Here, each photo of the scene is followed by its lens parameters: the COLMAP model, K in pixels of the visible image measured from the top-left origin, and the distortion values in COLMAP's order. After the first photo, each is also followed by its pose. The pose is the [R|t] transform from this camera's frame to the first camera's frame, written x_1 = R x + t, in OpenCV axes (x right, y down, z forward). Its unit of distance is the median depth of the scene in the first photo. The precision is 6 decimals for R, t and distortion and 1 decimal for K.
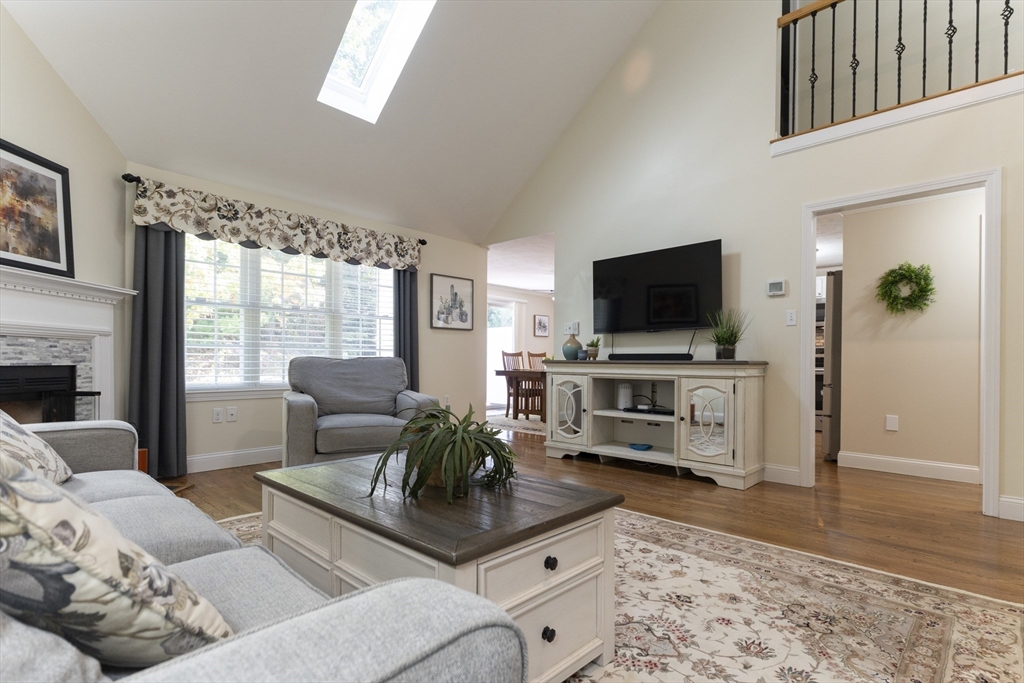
lens RADIAL K [[499.1, 0, 515.4], [0, 499.1, 364.5], [0, 0, 1]] dist [0.000317, -0.000532]
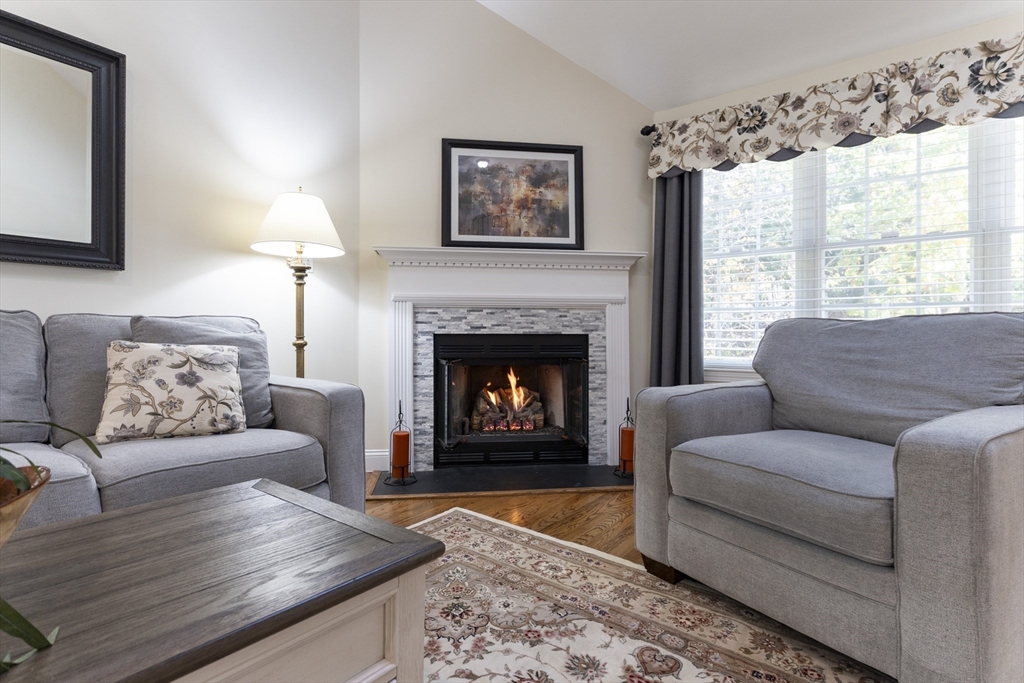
lens RADIAL K [[499.1, 0, 514.1], [0, 499.1, 332.3], [0, 0, 1]] dist [0.000317, -0.000532]
pose [[0.101689, -0.011072, -0.994755, 0.114844], [-0.008203, 0.999895, -0.011968, 0.010575], [0.994782, 0.009377, 0.101587, 0.698589]]
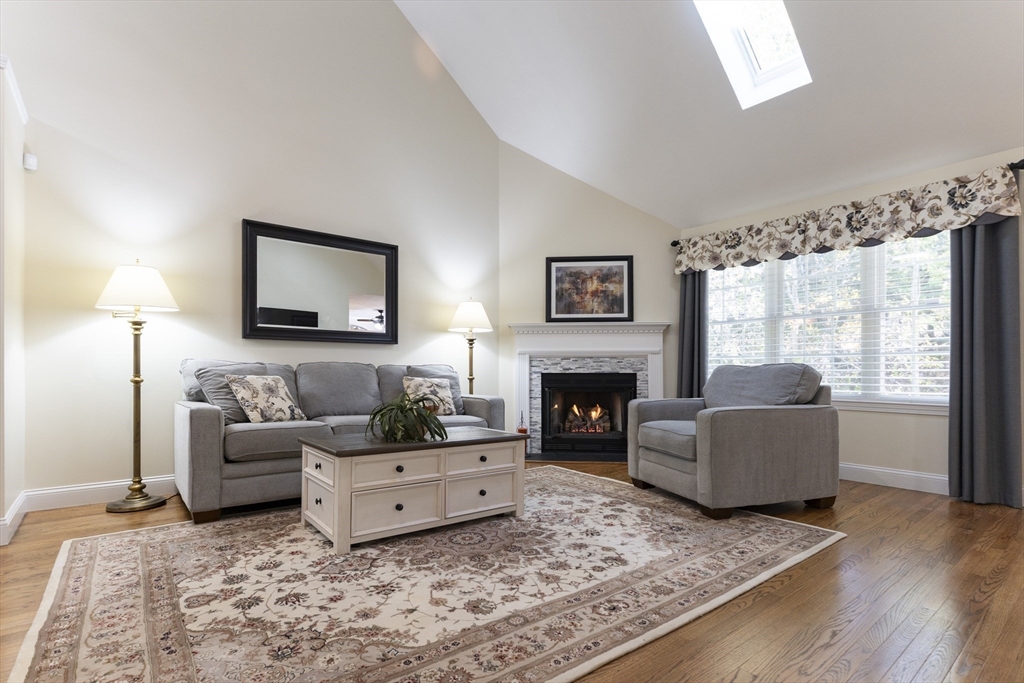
lens RADIAL K [[499.1, 0, 521.2], [0, 499.1, 372.5], [0, 0, 1]] dist [0.000317, -0.000532]
pose [[-0.135515, -0.005568, -0.990760, 0.746097], [-0.008777, 0.999952, -0.004419, 0.009534], [0.990736, 0.008097, -0.135557, 0.794771]]
